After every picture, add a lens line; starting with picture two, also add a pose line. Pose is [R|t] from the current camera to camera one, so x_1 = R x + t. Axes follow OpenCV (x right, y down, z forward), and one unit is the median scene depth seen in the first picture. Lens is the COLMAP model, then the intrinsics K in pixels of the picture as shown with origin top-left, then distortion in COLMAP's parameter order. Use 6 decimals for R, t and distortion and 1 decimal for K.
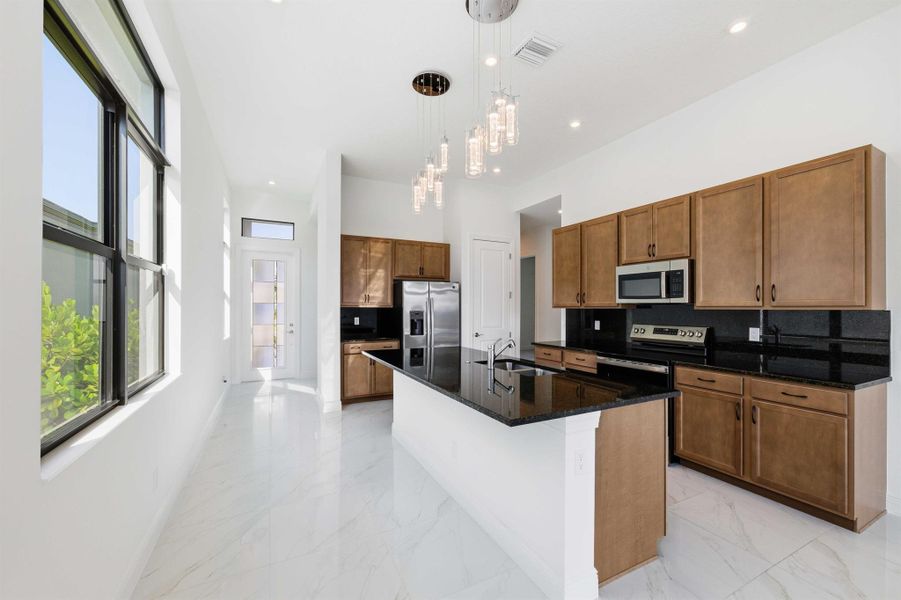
lens RADIAL K [[359.8, 0, 447.9], [0, 359.8, 305.6], [0, 0, 1]] dist [-0.007171, 0.001123]
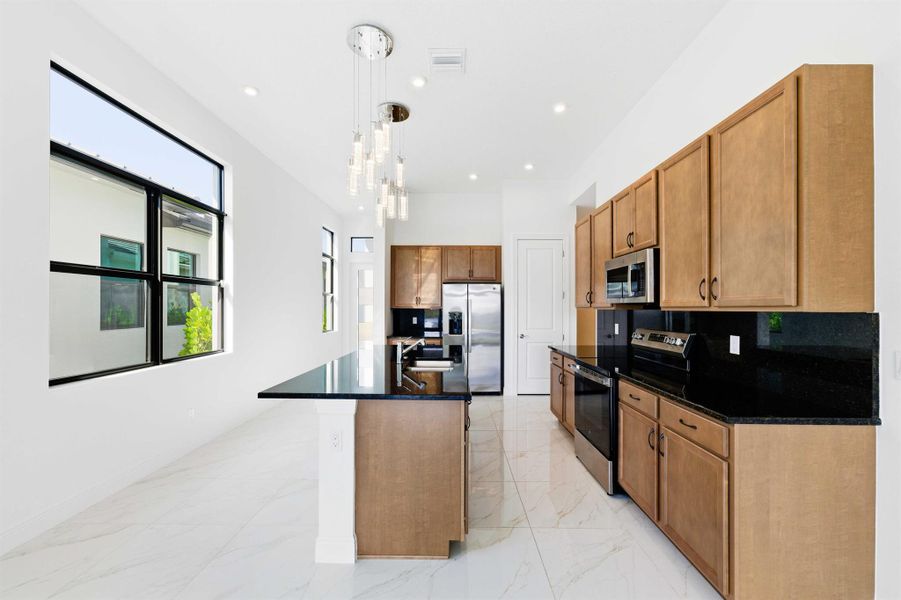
lens RADIAL K [[359.8, 0, 448.5], [0, 359.8, 306.1], [0, 0, 1]] dist [-0.007171, 0.001123]
pose [[0.887174, -0.002905, -0.461425, 0.537999], [0.002181, 0.999995, -0.002102, 0.000803], [0.461429, 0.000859, 0.887177, 0.058009]]
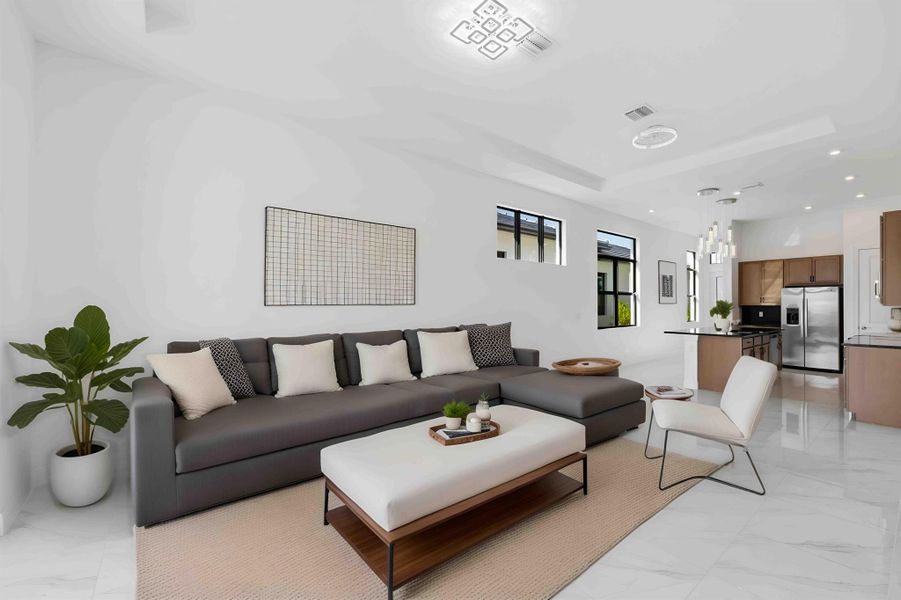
lens RADIAL K [[389.5, 0, 457.4], [0, 389.5, 303.5], [0, 0, 1]] dist [-0.000330, 0.000197]
pose [[0.215019, -0.007179, -0.976583, 1.633865], [0.004728, 0.999969, -0.006310, 0.000837], [0.976598, -0.003261, 0.215047, -0.951173]]
